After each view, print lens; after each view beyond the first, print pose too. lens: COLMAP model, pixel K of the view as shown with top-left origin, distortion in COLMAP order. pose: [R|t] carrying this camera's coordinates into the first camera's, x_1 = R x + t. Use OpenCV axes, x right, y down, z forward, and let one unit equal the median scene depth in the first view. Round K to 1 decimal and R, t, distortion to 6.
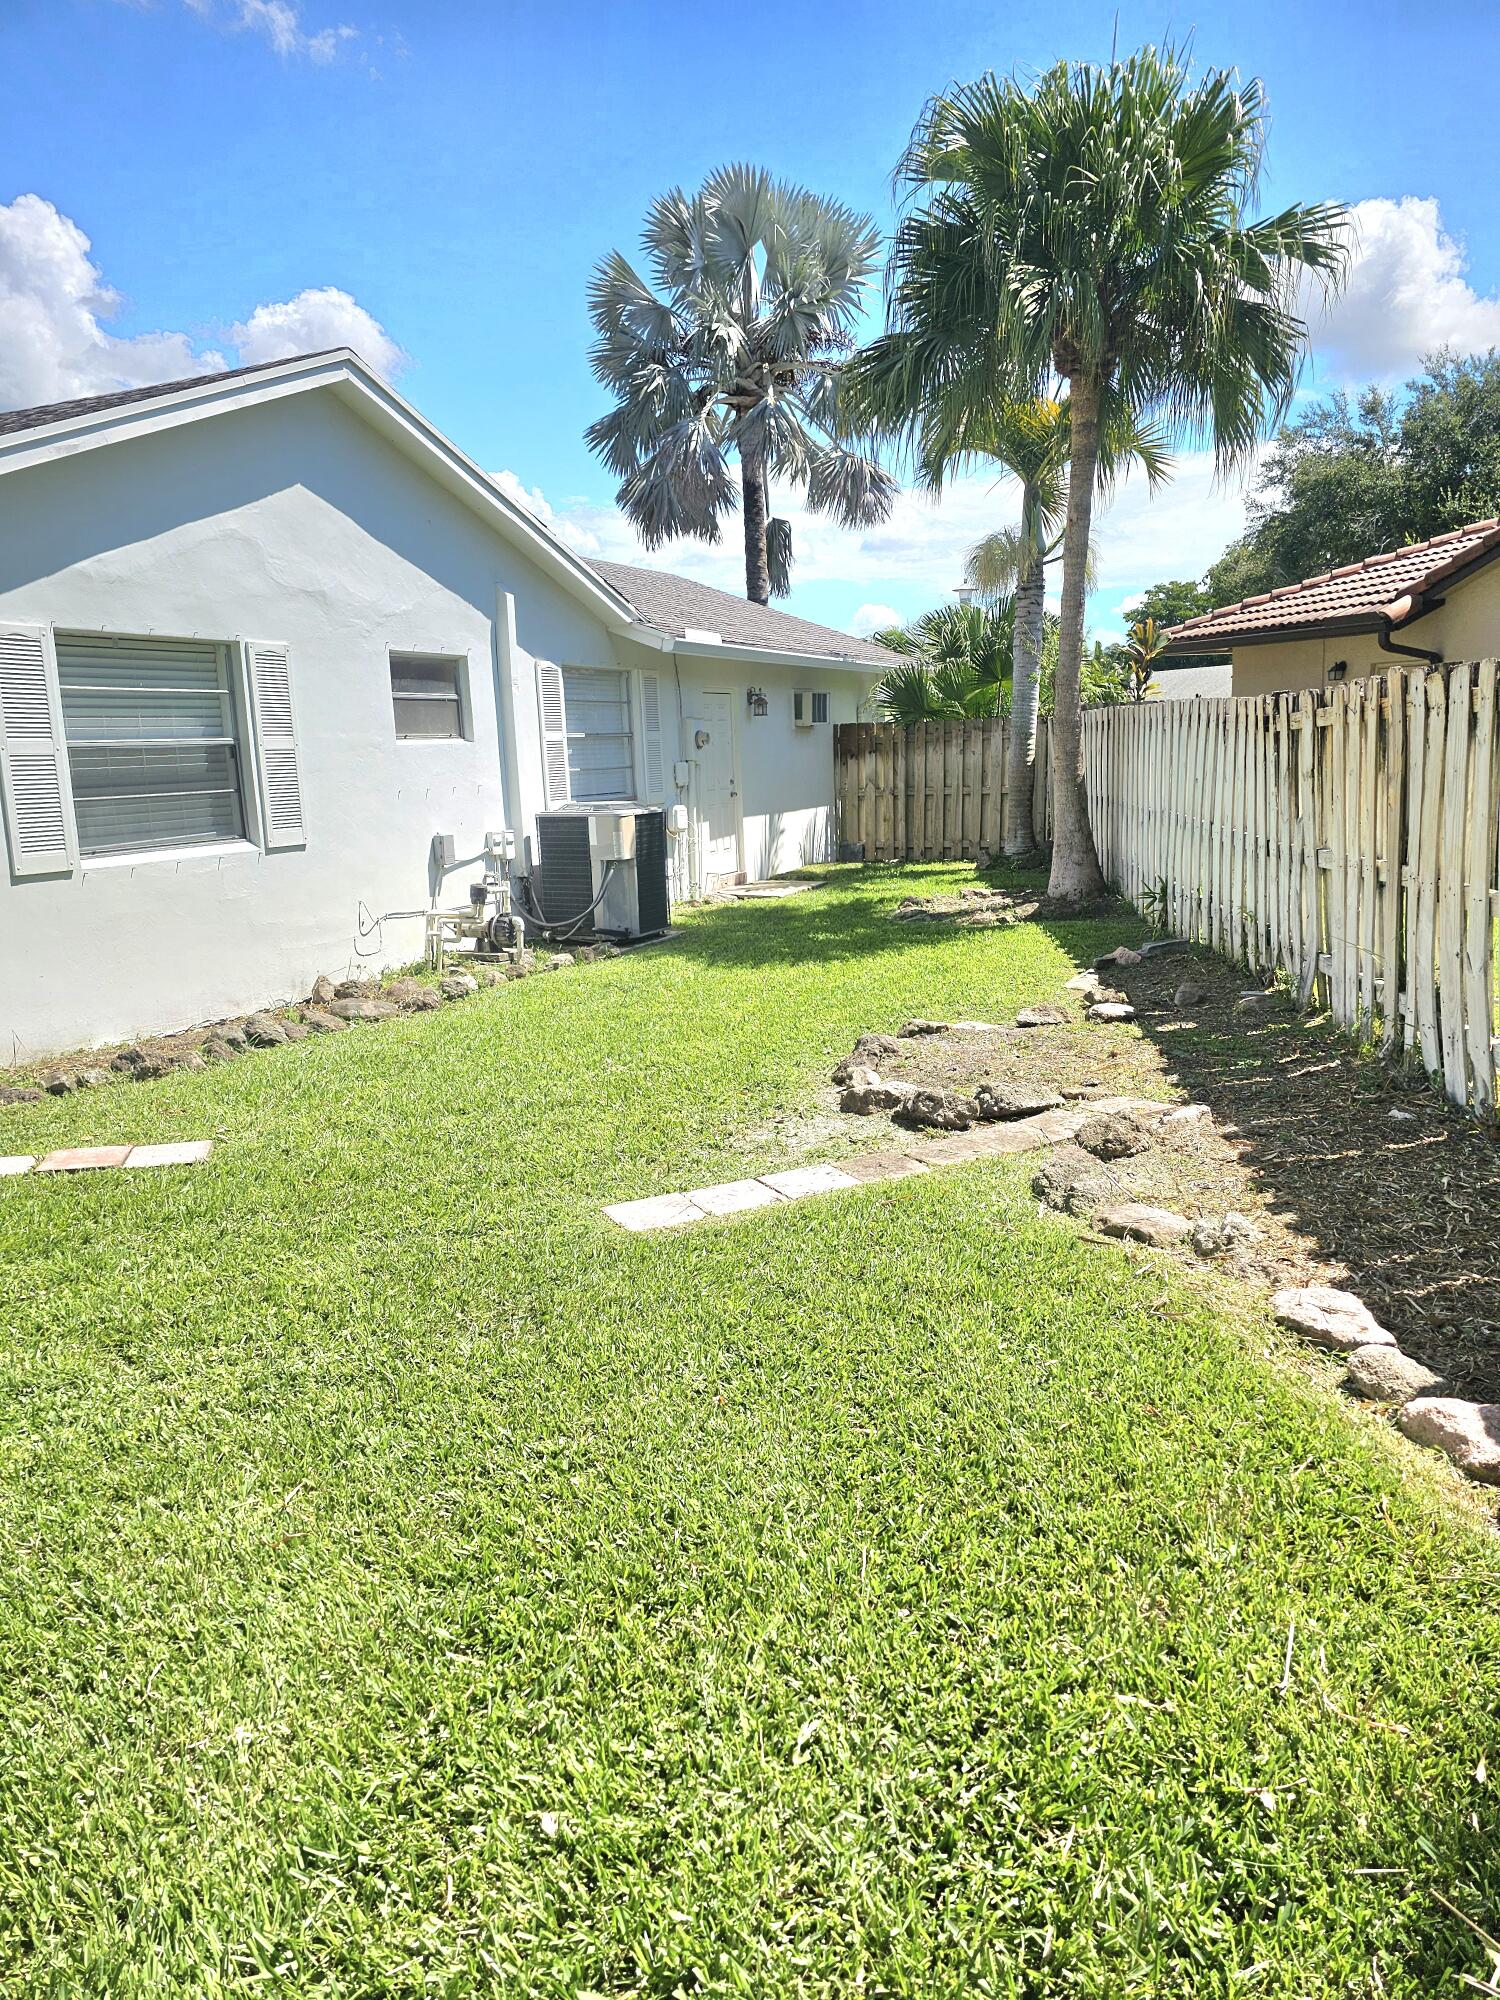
lens RADIAL K [[1325.4, 0, 750.0], [0, 1325.4, 1000.0], [0, 0, 1]] dist [0.062243, -0.048613]
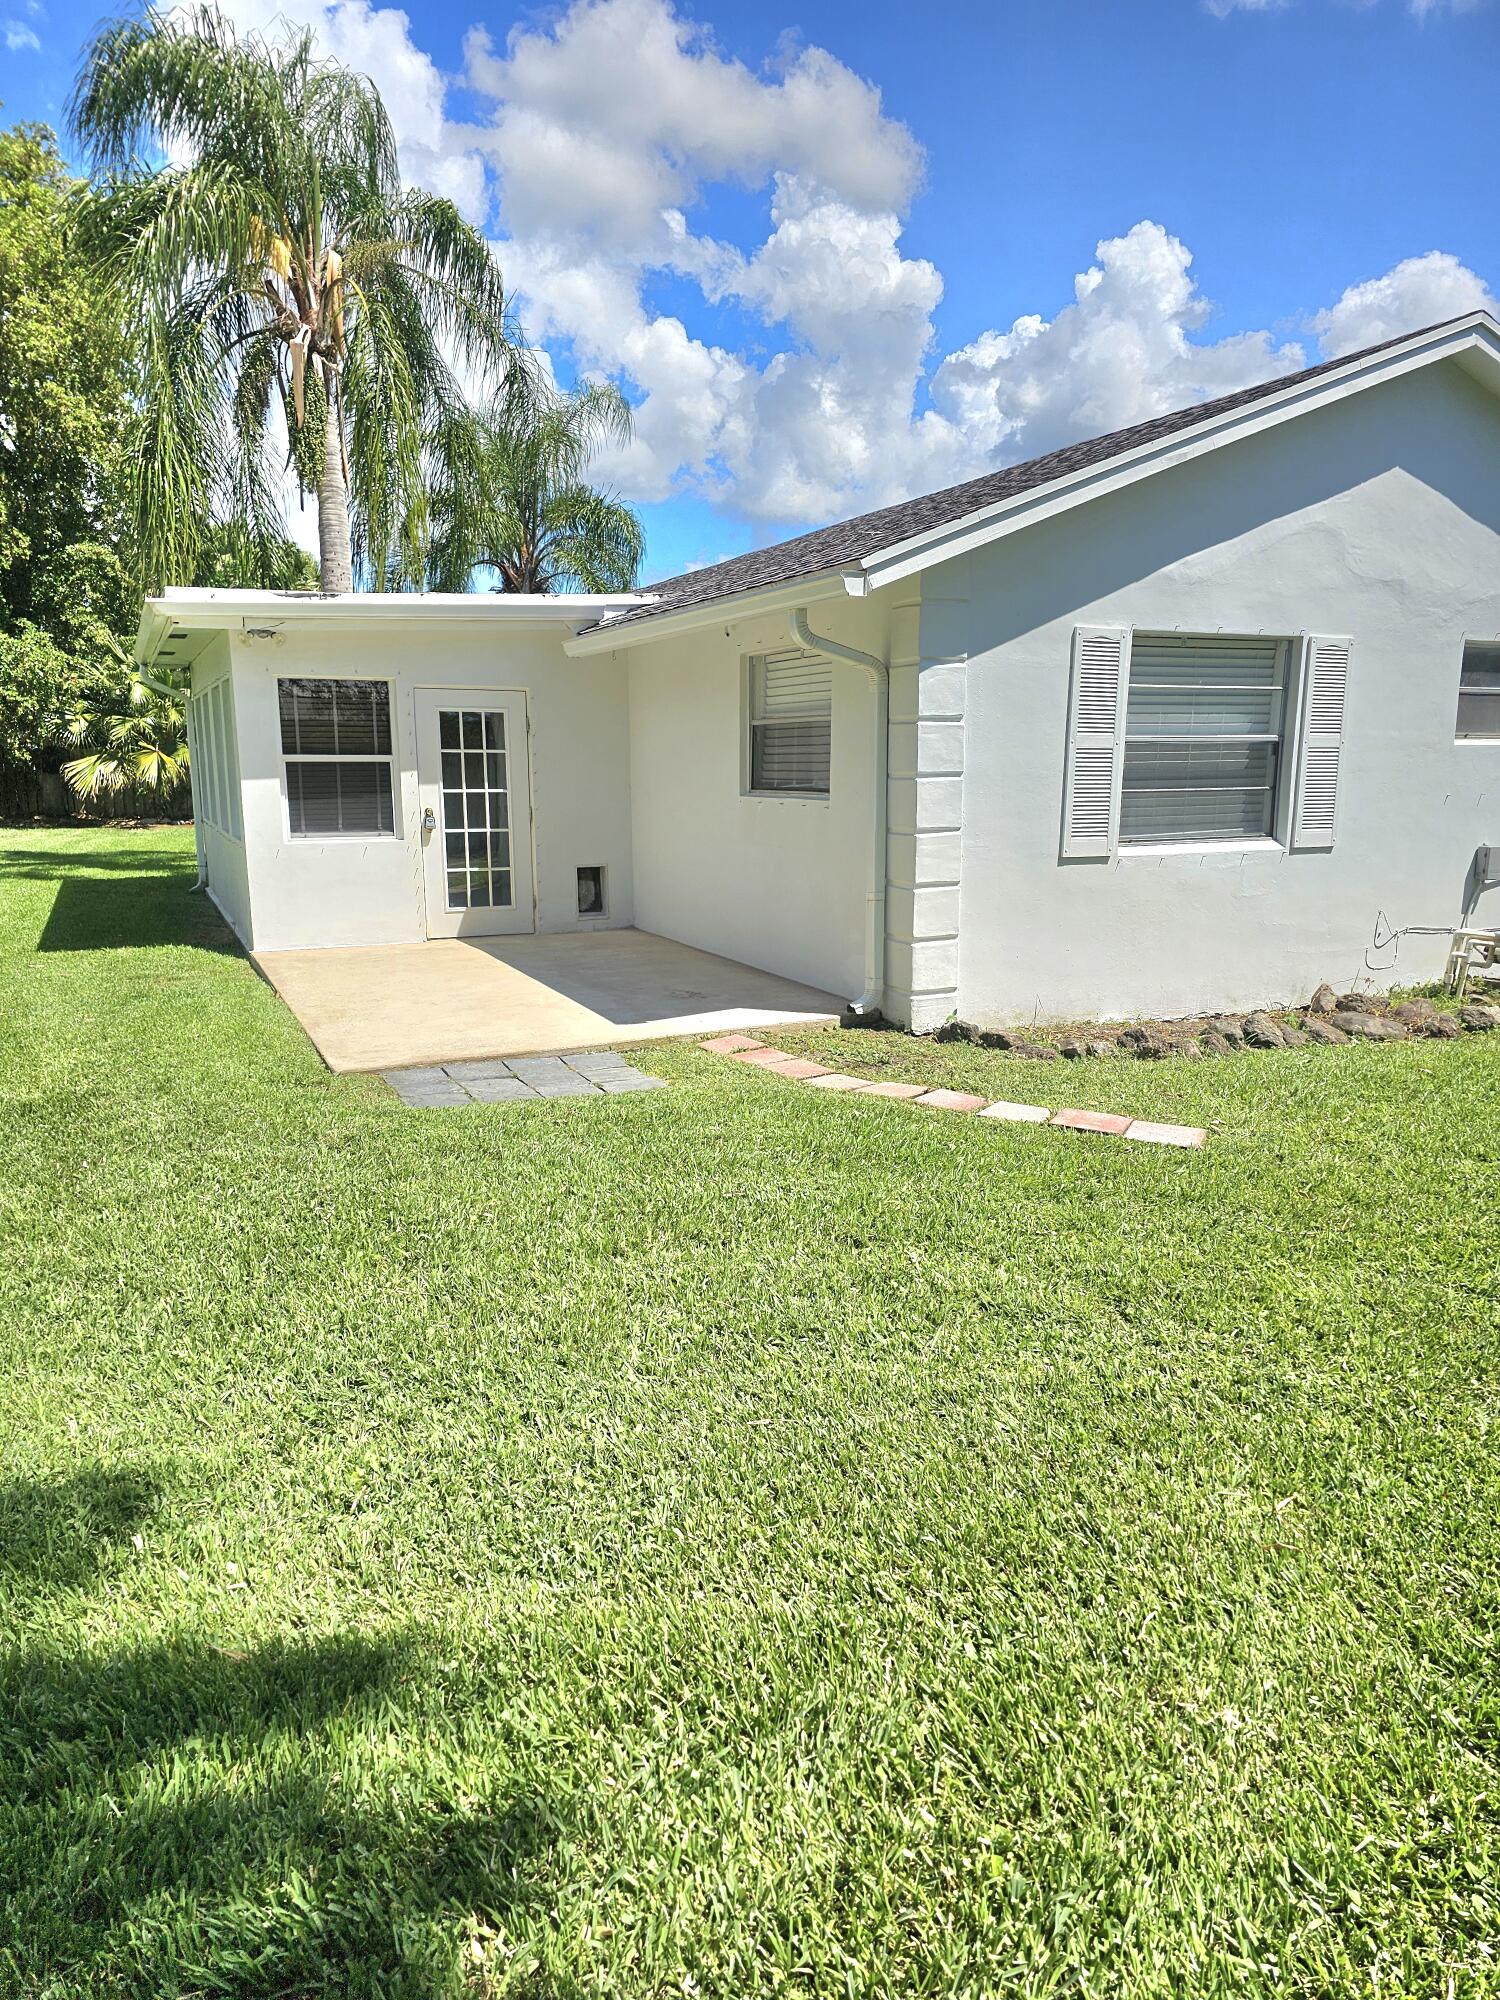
lens RADIAL K [[1329.9, 0, 747.6], [0, 1329.9, 1020.3], [0, 0, 1]] dist [0.059210, -0.048015]
pose [[0.761142, 0.158622, -0.628890, -0.046156], [-0.148957, 0.986466, 0.068530, 0.005559], [0.631249, 0.041516, 0.774469, -0.017574]]
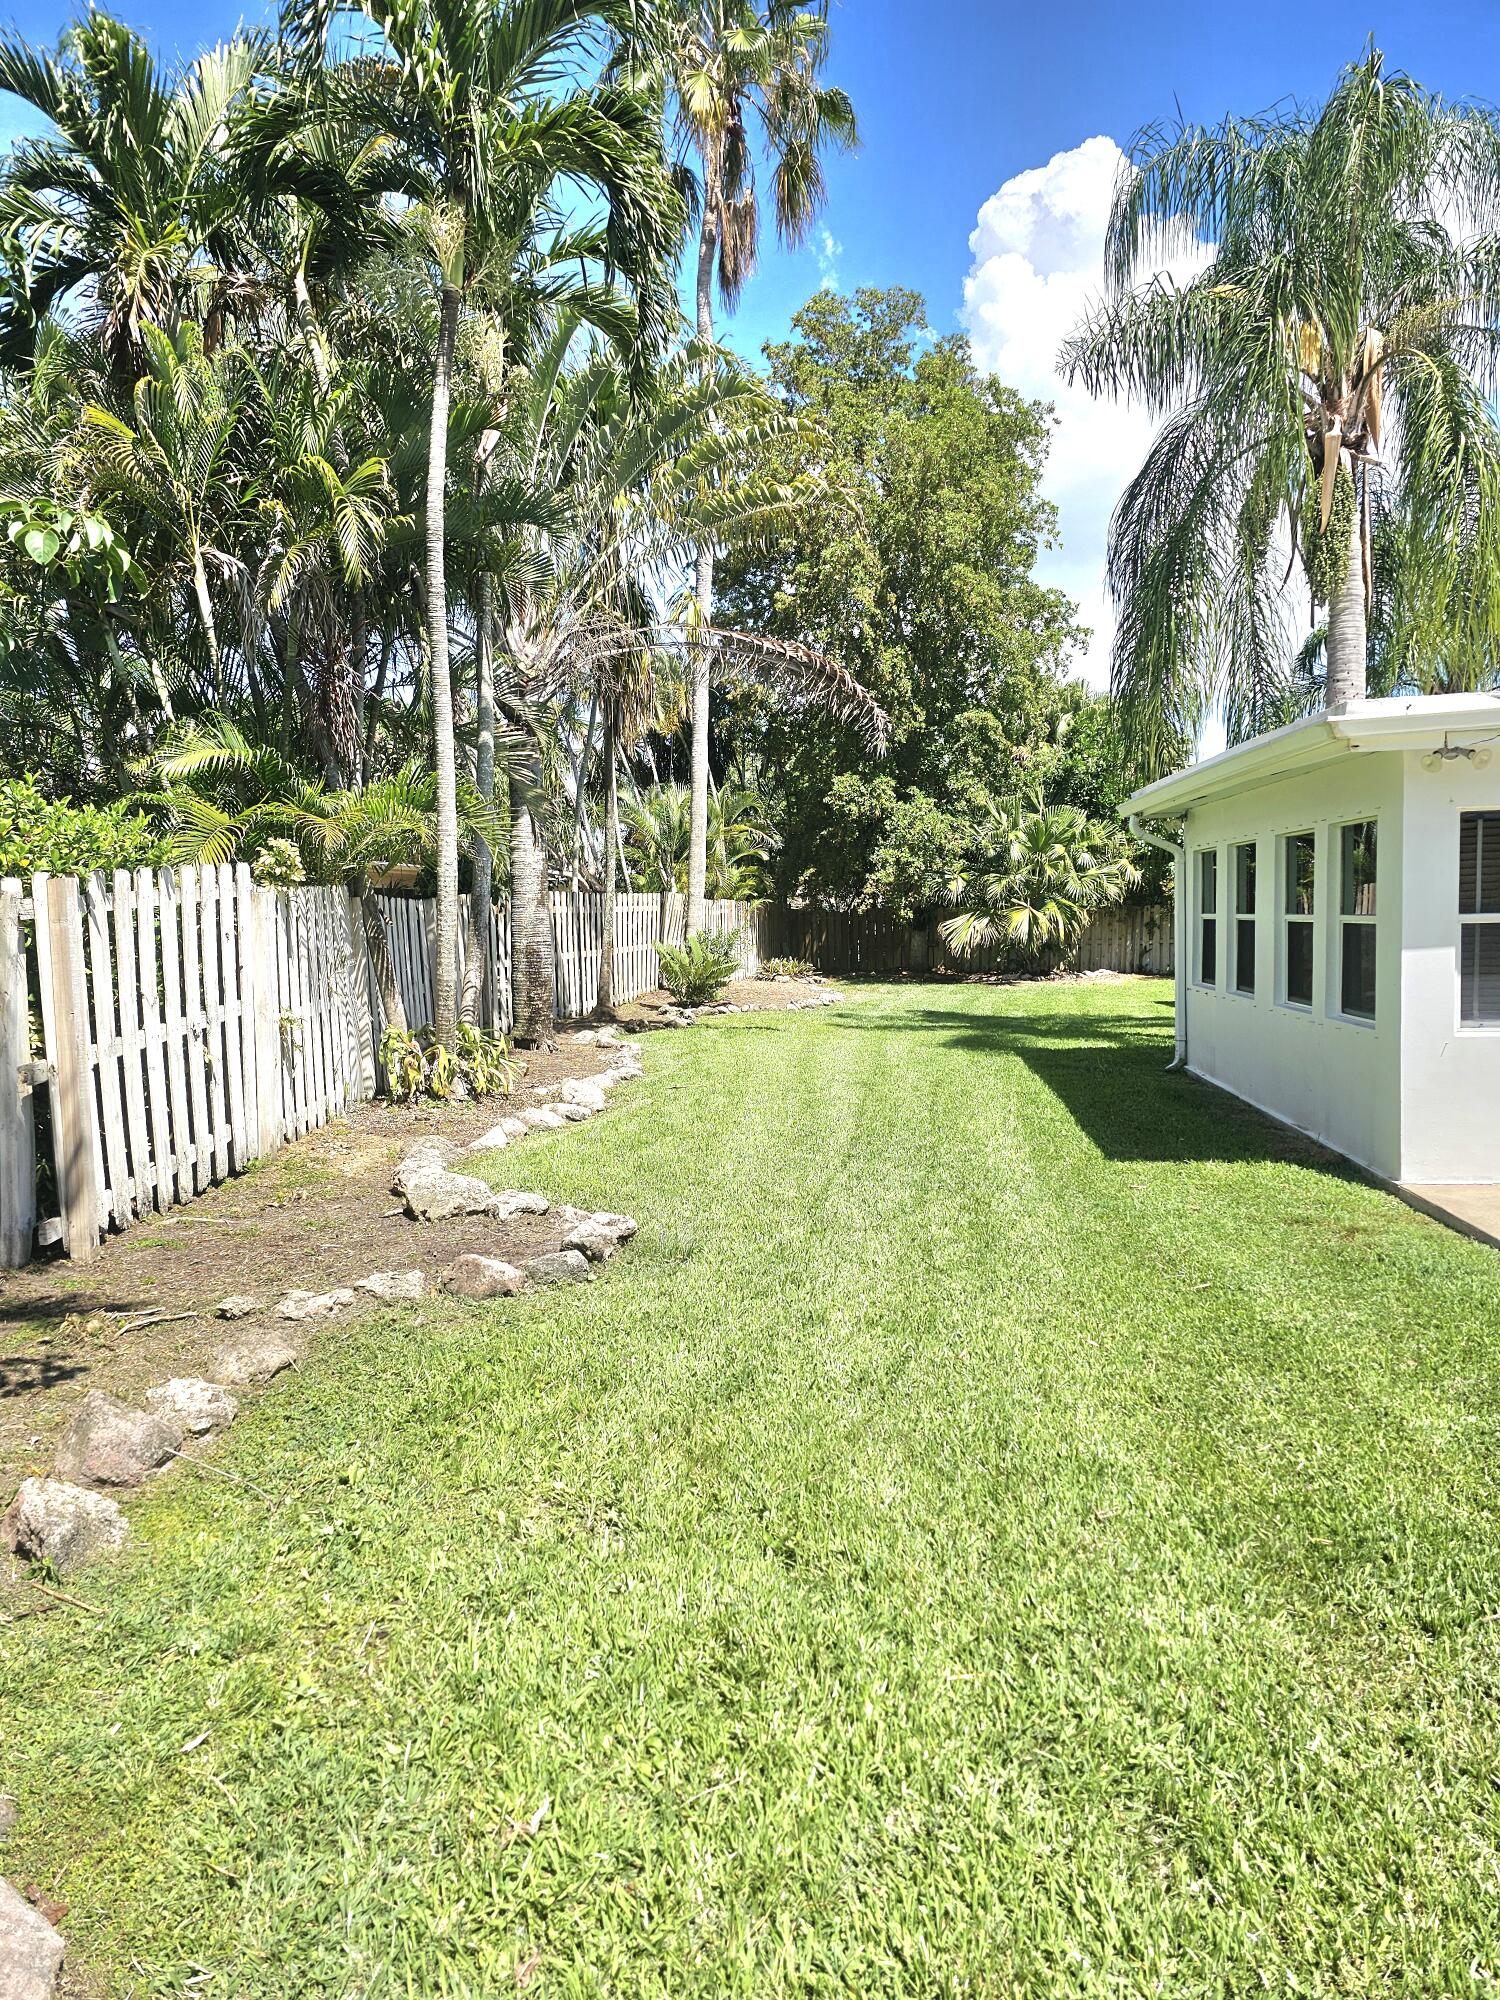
lens RADIAL K [[1325.4, 0, 750.0], [0, 1325.4, 1000.0], [0, 0, 1]] dist [0.062243, -0.048613]
pose [[0.325861, 0.088414, -0.941274, -0.168307], [-0.165309, 0.985608, 0.035350, 0.008545], [0.930853, 0.144082, 0.335787, -0.034982]]
